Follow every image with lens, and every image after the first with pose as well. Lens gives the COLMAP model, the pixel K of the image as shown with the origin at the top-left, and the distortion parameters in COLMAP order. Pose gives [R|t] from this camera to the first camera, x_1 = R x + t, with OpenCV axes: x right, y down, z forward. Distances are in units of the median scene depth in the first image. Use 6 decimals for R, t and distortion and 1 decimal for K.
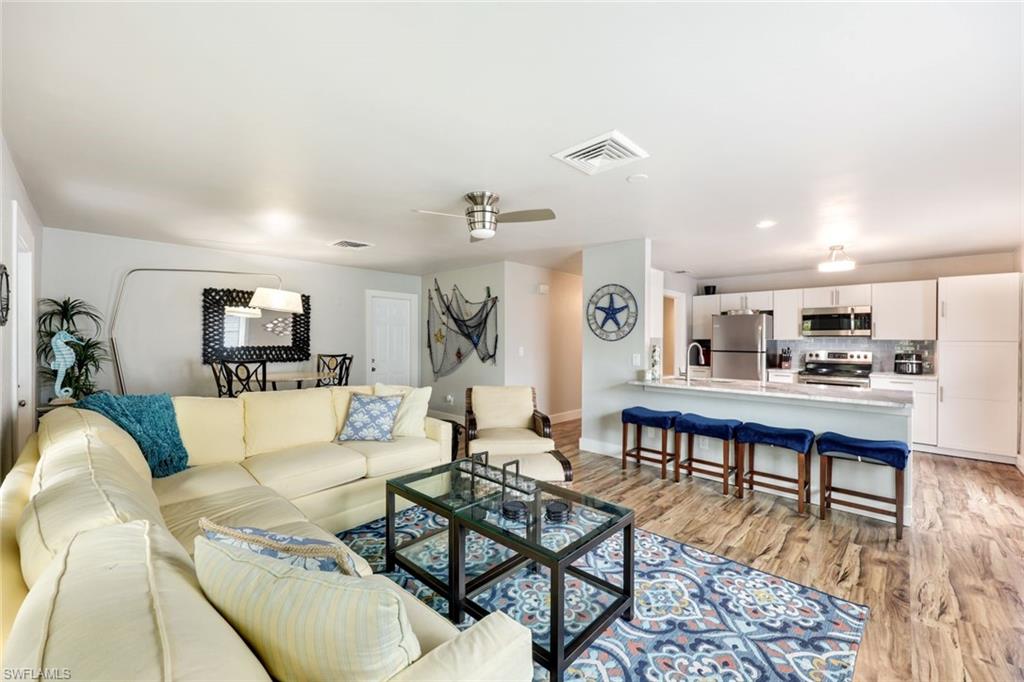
lens RADIAL K [[412.0, 0, 502.5], [0, 412.0, 338.4], [0, 0, 1]] dist [0.001462, 0.000277]
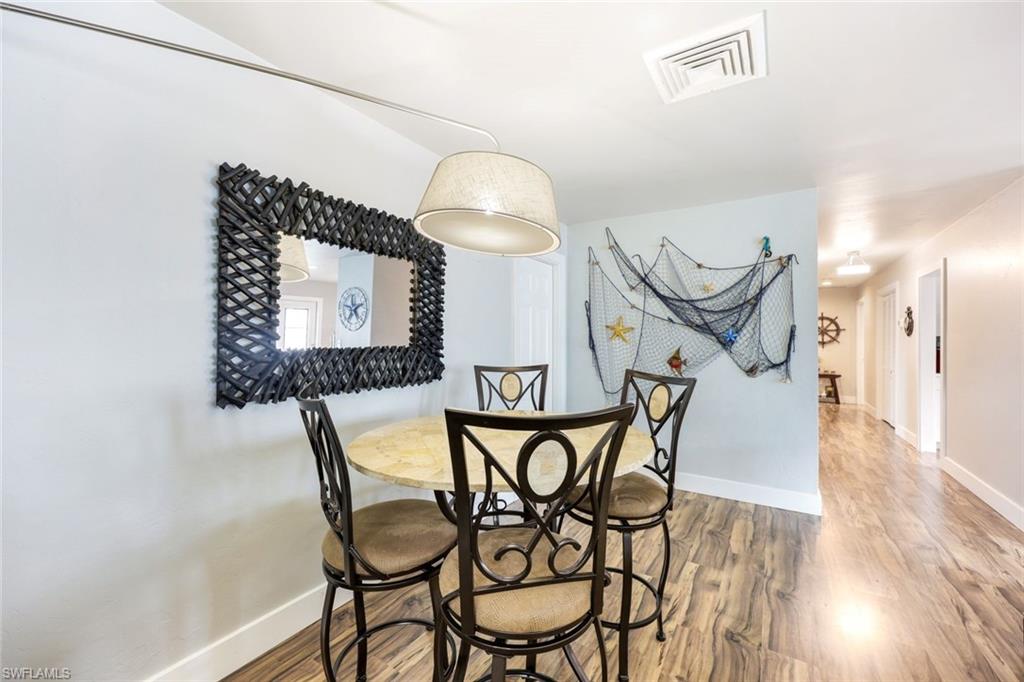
lens RADIAL K [[412.0, 0, 507.2], [0, 412.0, 337.1], [0, 0, 1]] dist [0.001462, 0.000277]
pose [[0.977398, 0.001244, 0.211403, -0.642506], [-0.000477, 0.999993, -0.003680, 0.012365], [-0.211406, 0.003496, 0.977392, 0.721918]]
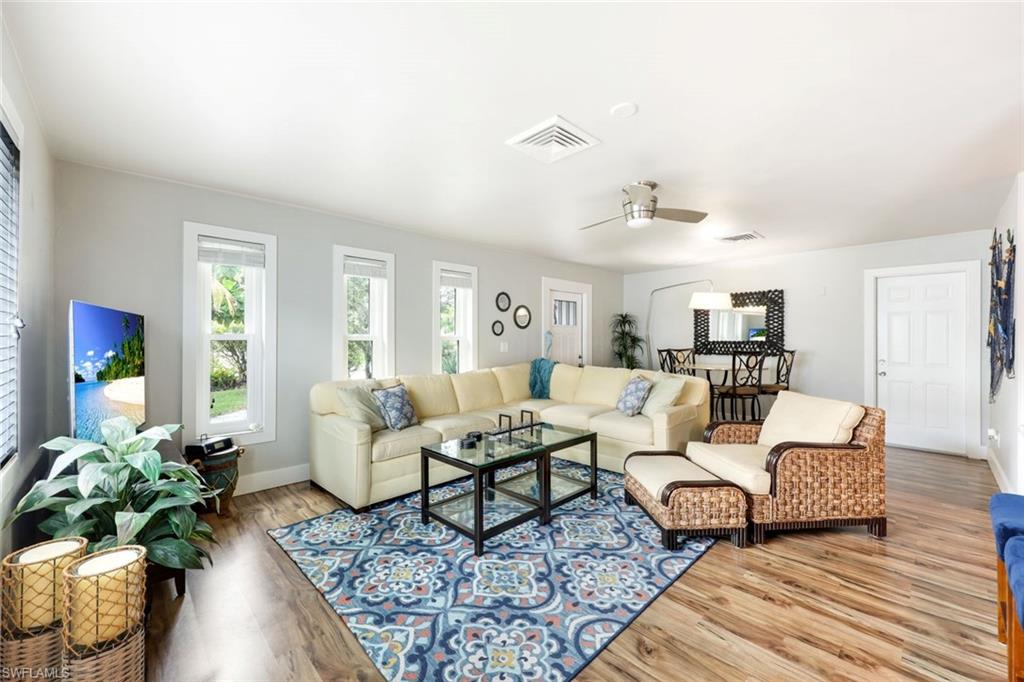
lens RADIAL K [[412.0, 0, 512.3], [0, 412.0, 340.2], [0, 0, 1]] dist [0.001462, 0.000277]
pose [[-0.032514, -0.001985, -0.999469, 0.676056], [0.000775, 0.999998, -0.002011, 0.022863], [0.999471, -0.000840, -0.032512, 0.508320]]
